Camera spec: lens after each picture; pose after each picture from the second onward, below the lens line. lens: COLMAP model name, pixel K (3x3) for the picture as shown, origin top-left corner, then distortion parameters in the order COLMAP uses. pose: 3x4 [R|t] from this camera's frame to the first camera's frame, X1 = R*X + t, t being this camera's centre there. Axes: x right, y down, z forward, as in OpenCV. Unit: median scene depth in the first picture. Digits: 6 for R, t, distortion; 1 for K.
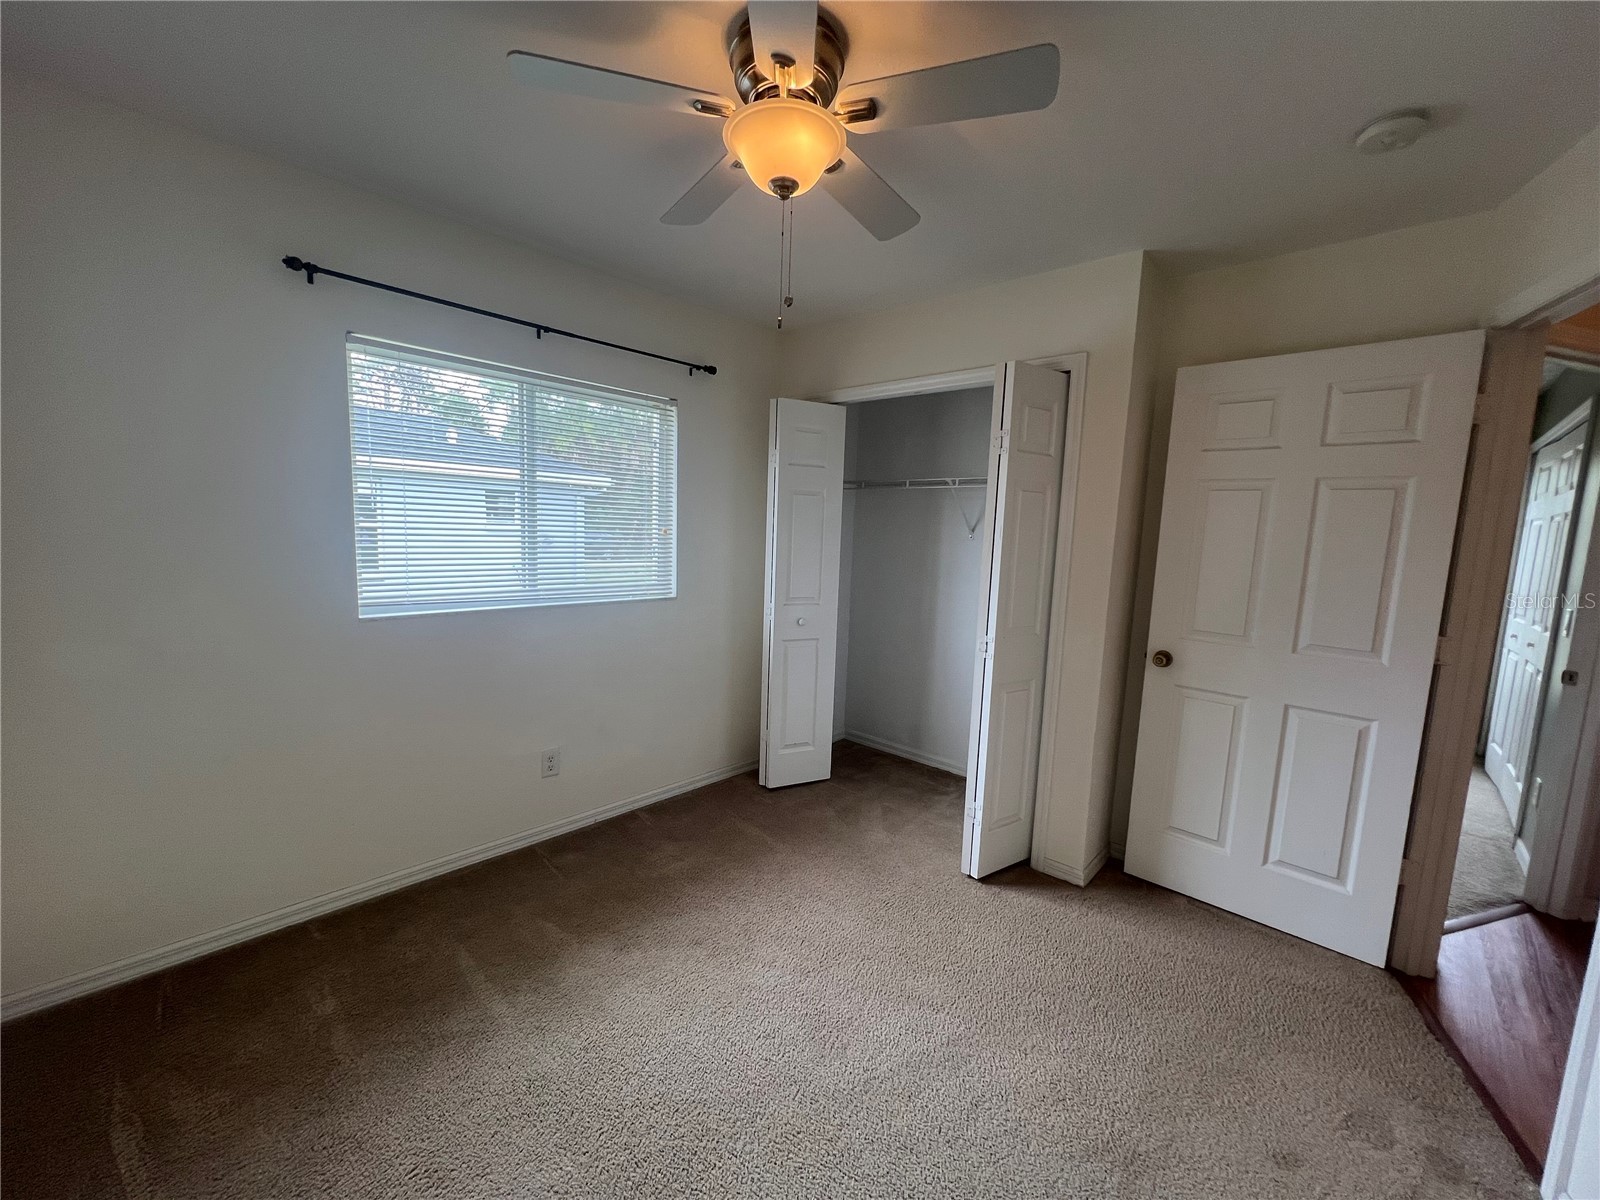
lens RADIAL K [[639.7, 0, 799.5], [0, 639.7, 603.2], [0, 0, 1]] dist [-0.001090, -0.000070]
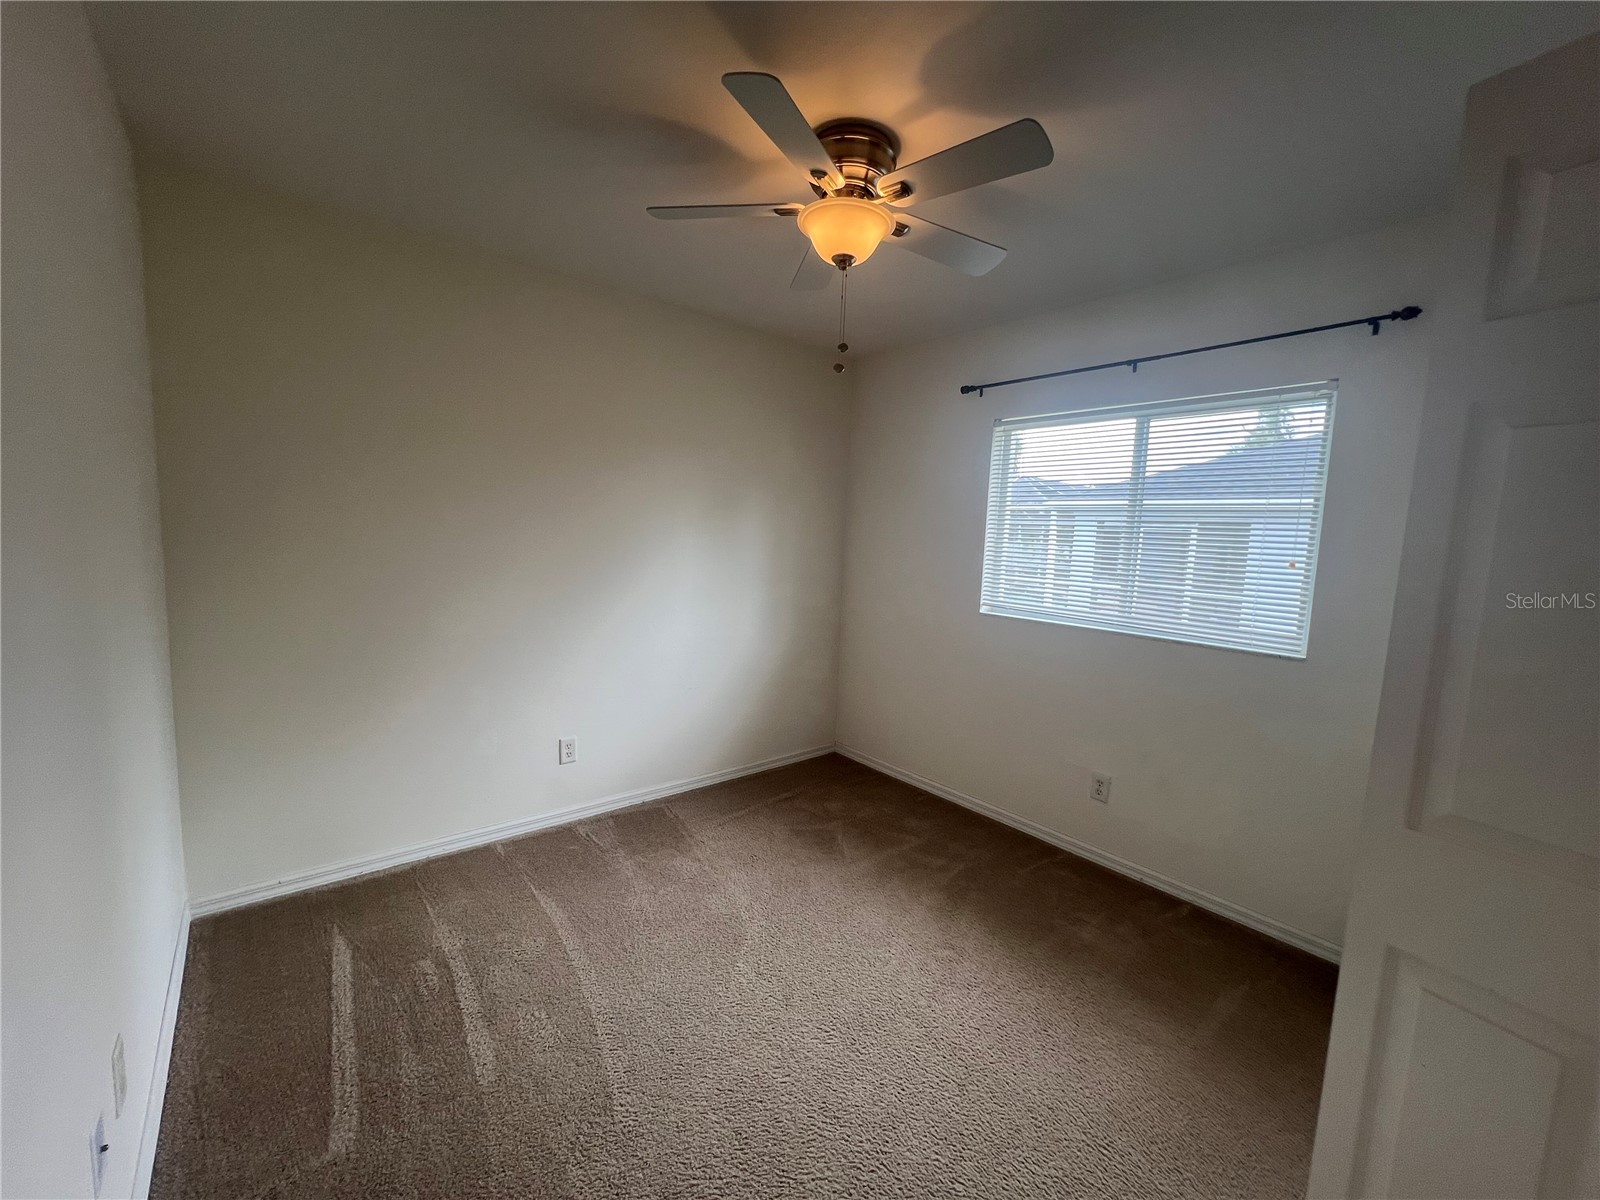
lens RADIAL K [[639.7, 0, 799.5], [0, 639.7, 603.2], [0, 0, 1]] dist [-0.001090, -0.000070]
pose [[-0.117717, 0.064320, -0.990962, 0.737809], [-0.164330, 0.982880, 0.083316, -0.047017], [0.979356, 0.172653, -0.105132, 0.676608]]
